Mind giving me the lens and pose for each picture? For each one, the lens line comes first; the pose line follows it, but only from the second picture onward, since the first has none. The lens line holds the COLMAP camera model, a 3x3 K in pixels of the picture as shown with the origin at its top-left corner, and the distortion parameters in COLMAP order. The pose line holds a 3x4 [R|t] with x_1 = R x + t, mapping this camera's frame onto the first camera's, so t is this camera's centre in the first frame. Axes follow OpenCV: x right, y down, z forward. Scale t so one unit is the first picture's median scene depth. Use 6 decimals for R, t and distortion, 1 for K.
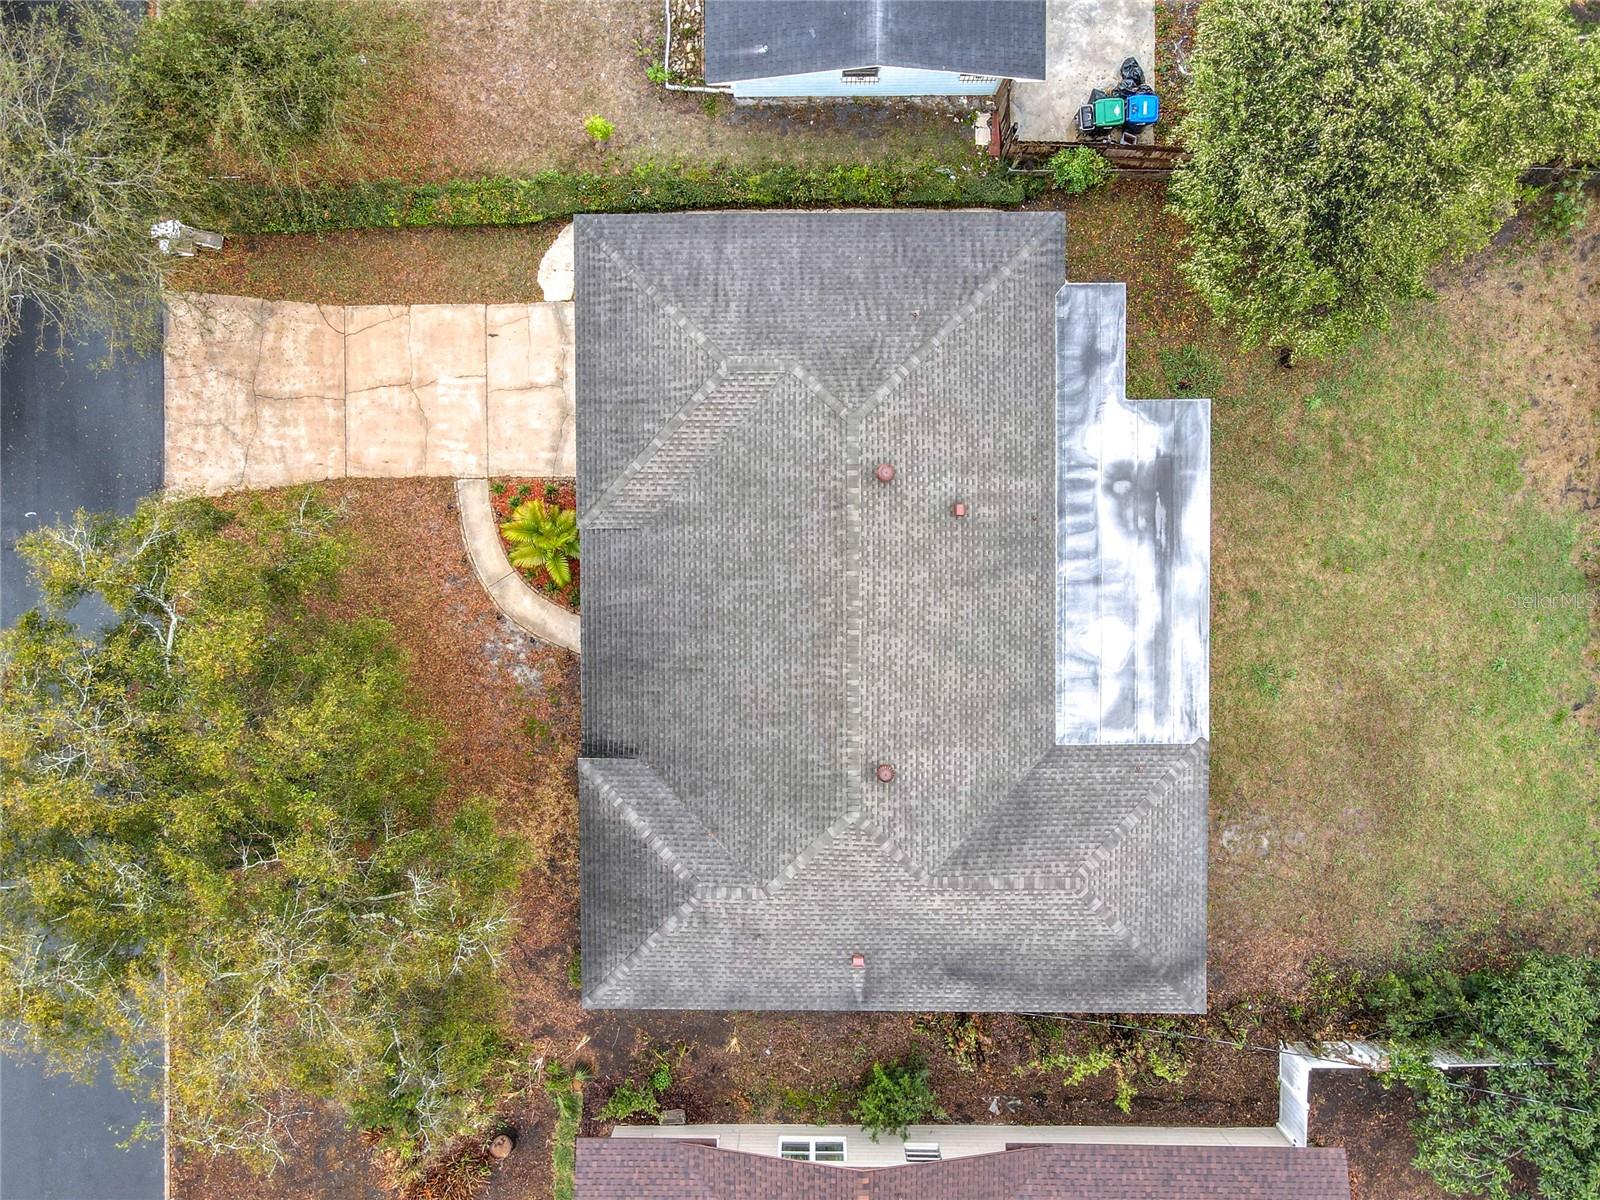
lens RADIAL K [[1190.7, 0, 787.2], [0, 1190.7, 594.1], [0, 0, 1]] dist [0.013333, 0.011460]
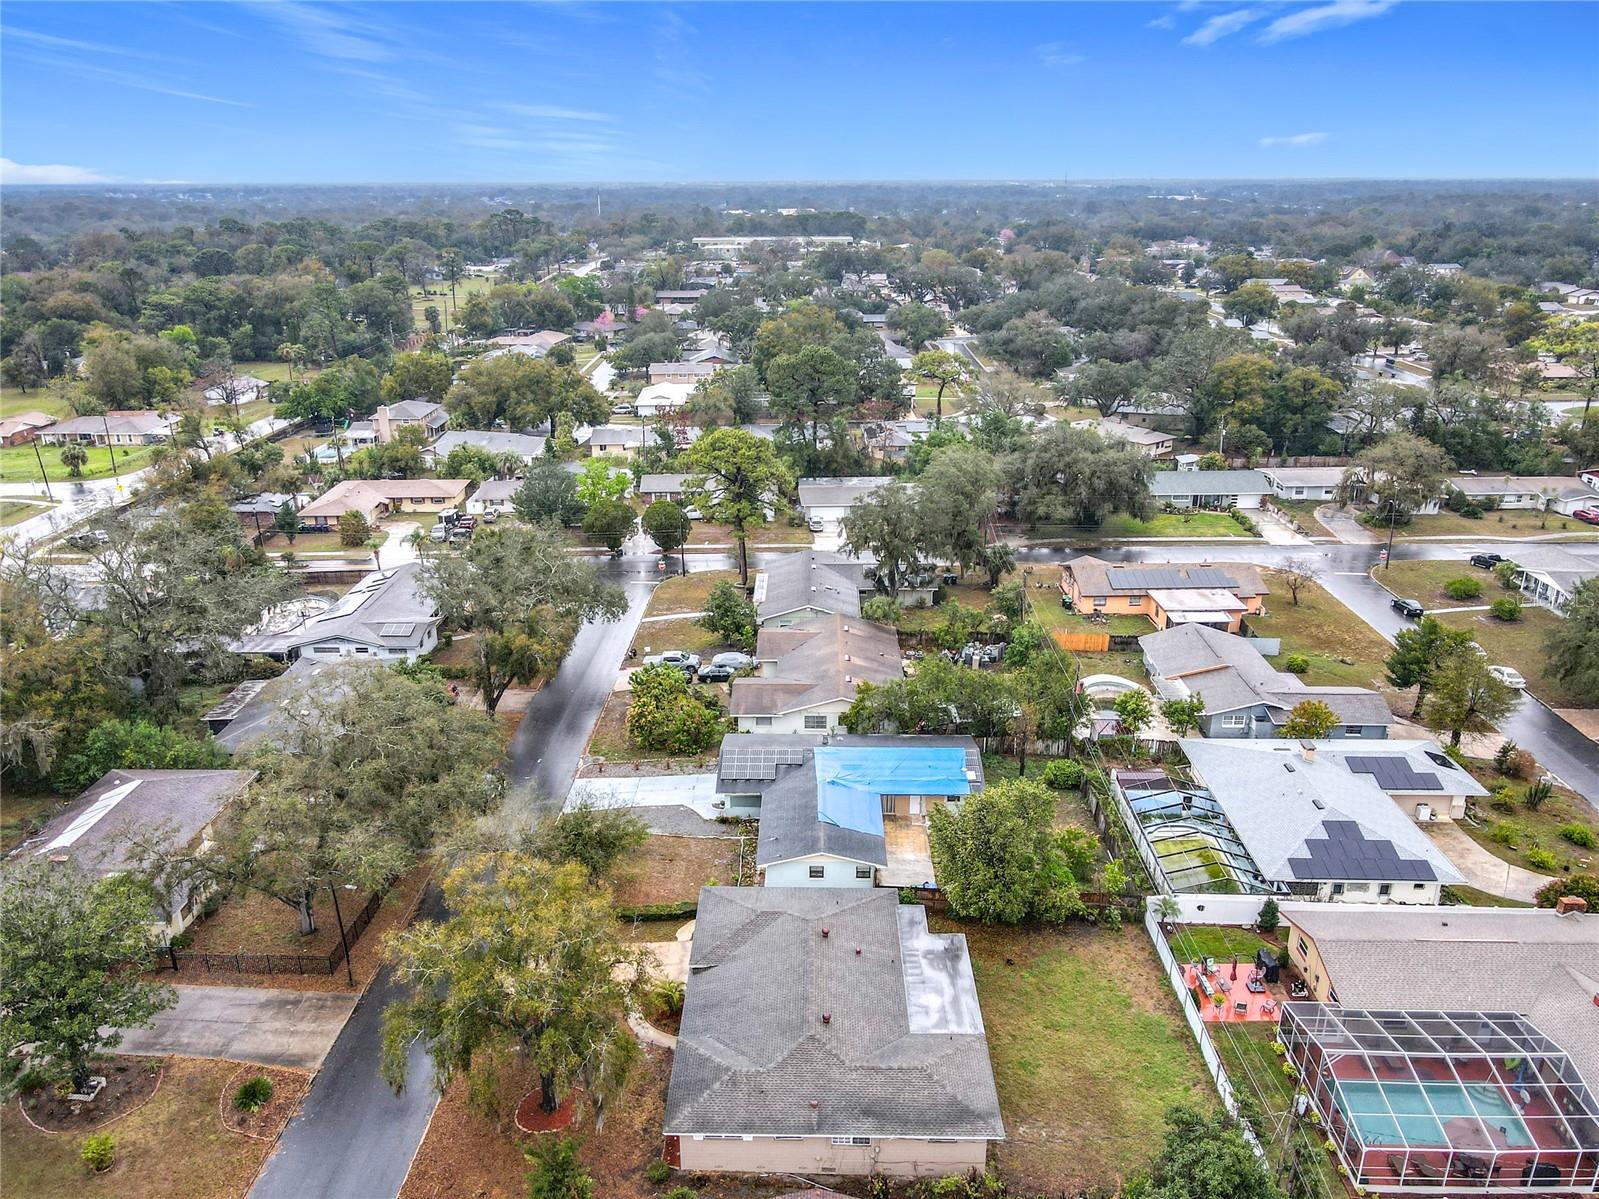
lens RADIAL K [[1190.0, 0, 786.7], [0, 1190.0, 593.6], [0, 0, 1]] dist [0.013333, 0.011460]
pose [[0.999557, 0.022093, -0.019951, 0.034980], [-0.025665, 0.300091, -0.953565, 1.809593], [-0.015080, 0.953655, 0.300525, -0.327703]]
